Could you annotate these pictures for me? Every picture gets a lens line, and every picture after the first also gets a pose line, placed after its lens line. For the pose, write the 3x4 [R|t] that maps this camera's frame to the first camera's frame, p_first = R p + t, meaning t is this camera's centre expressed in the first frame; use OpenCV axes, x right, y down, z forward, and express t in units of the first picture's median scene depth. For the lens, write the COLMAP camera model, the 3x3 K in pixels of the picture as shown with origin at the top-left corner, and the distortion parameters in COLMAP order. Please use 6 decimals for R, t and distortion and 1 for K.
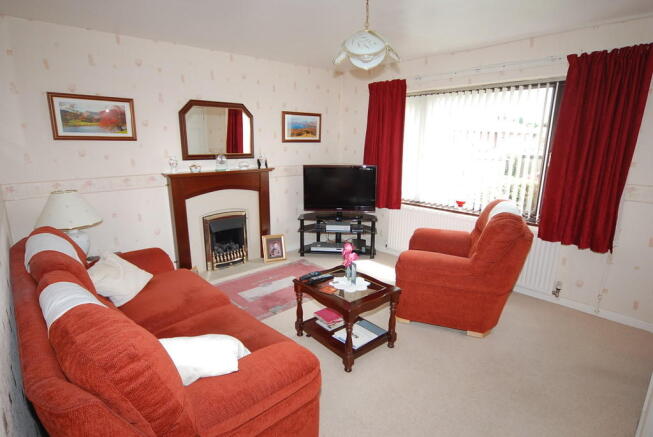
lens RADIAL K [[344.6, 0, 325.8], [0, 344.6, 223.3], [0, 0, 1]] dist [-0.013065, -0.000428]
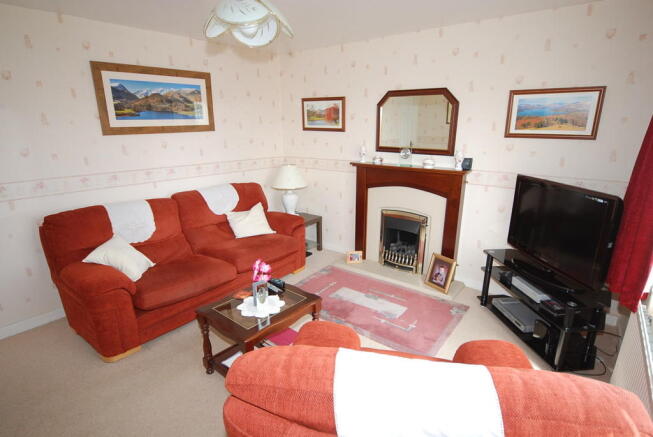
lens RADIAL K [[344.6, 0, 325.8], [0, 344.6, 223.3], [0, 0, 1]] dist [-0.013065, -0.000428]
pose [[0.180970, 0.268201, -0.946213, 0.598680], [-0.231604, 0.946662, 0.224033, -0.174144], [0.955829, 0.178603, 0.233433, 0.645812]]
